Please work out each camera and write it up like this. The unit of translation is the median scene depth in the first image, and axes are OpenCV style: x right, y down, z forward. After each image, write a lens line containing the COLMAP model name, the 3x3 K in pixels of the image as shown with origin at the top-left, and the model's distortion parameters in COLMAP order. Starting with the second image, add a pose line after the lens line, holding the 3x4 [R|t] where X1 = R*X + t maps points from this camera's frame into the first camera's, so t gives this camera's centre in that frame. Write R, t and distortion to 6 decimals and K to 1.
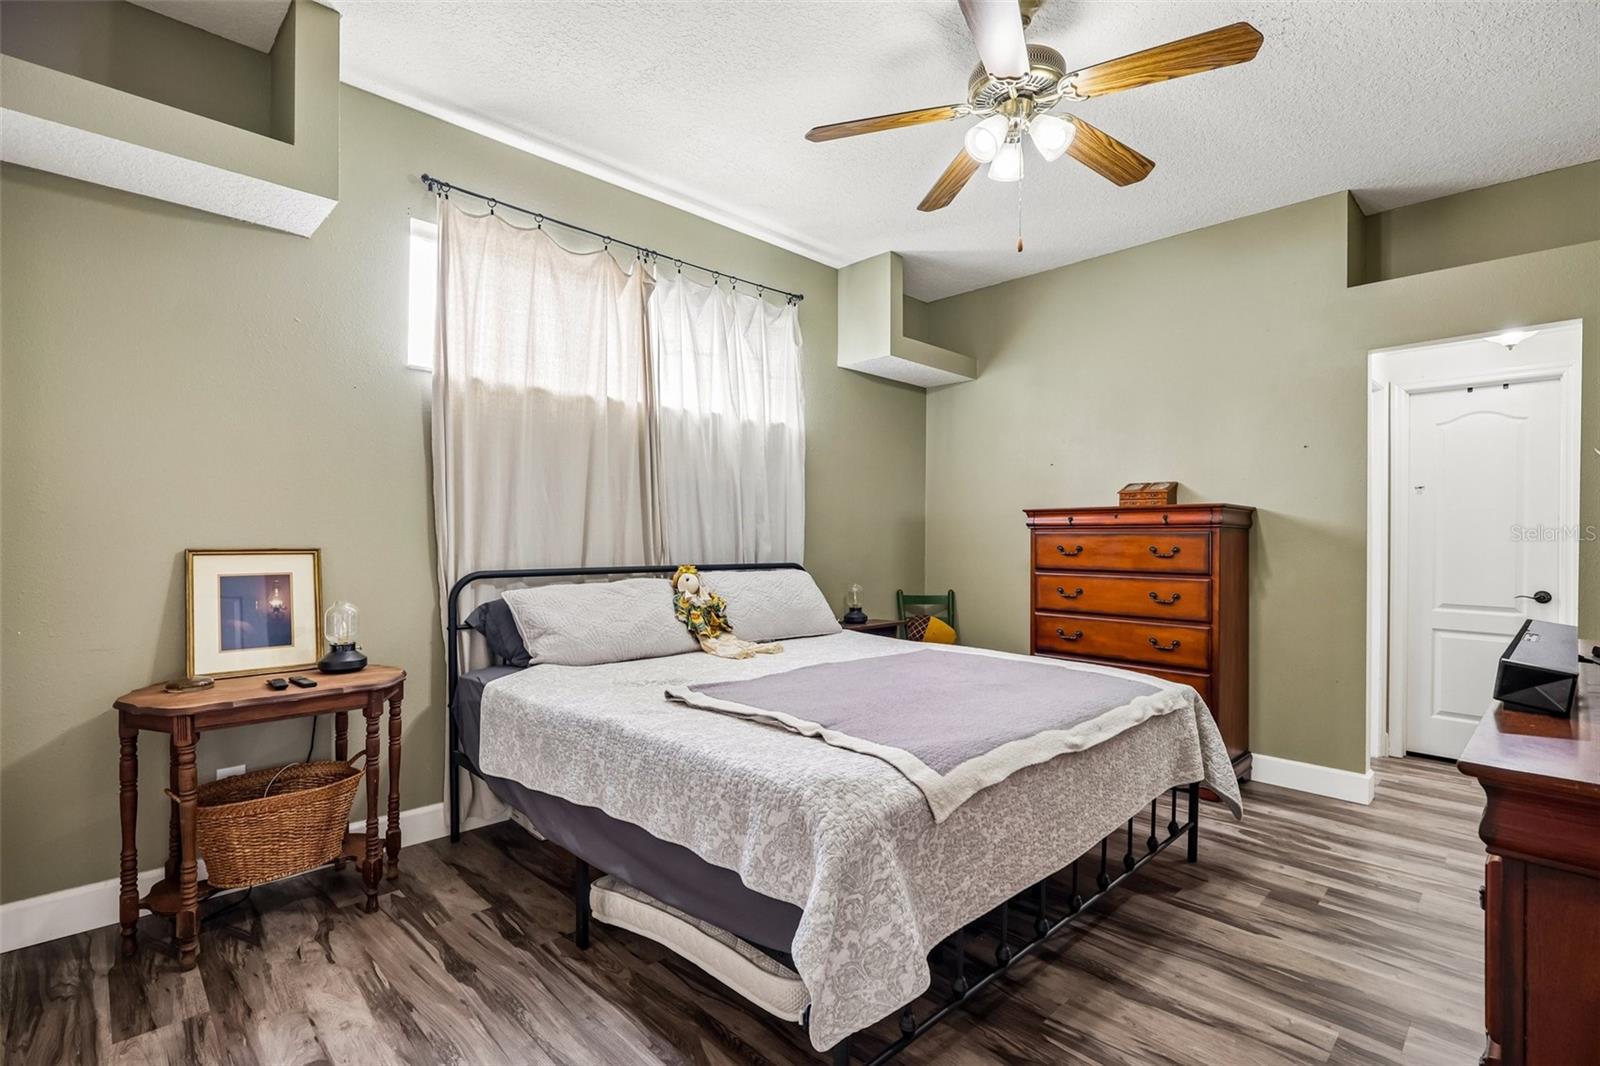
lens RADIAL K [[739.8, 0, 799.7], [0, 739.8, 531.0], [0, 0, 1]] dist [-0.002358, -0.000211]
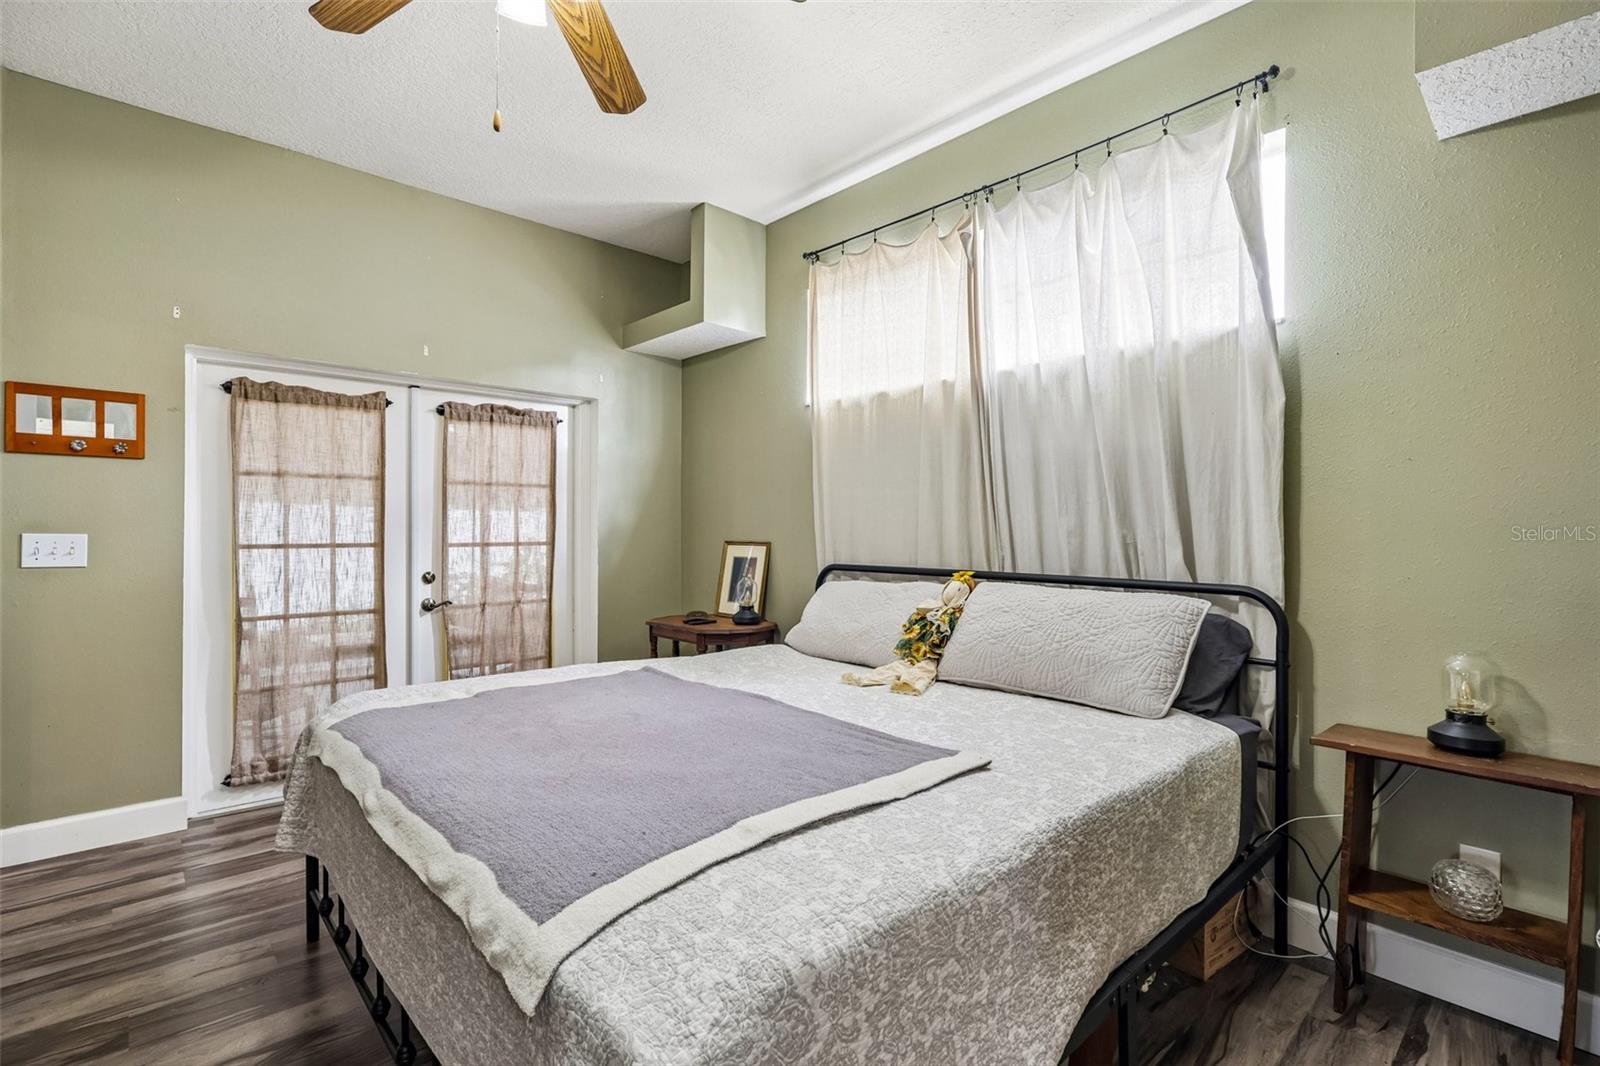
lens RADIAL K [[739.8, 0, 799.5], [0, 739.8, 534.0], [0, 0, 1]] dist [-0.002358, -0.000211]
pose [[-0.029225, -0.007495, -0.999545, 0.684025], [-0.006136, 0.999954, -0.007319, 0.015692], [0.999554, 0.005919, -0.029270, 0.896188]]
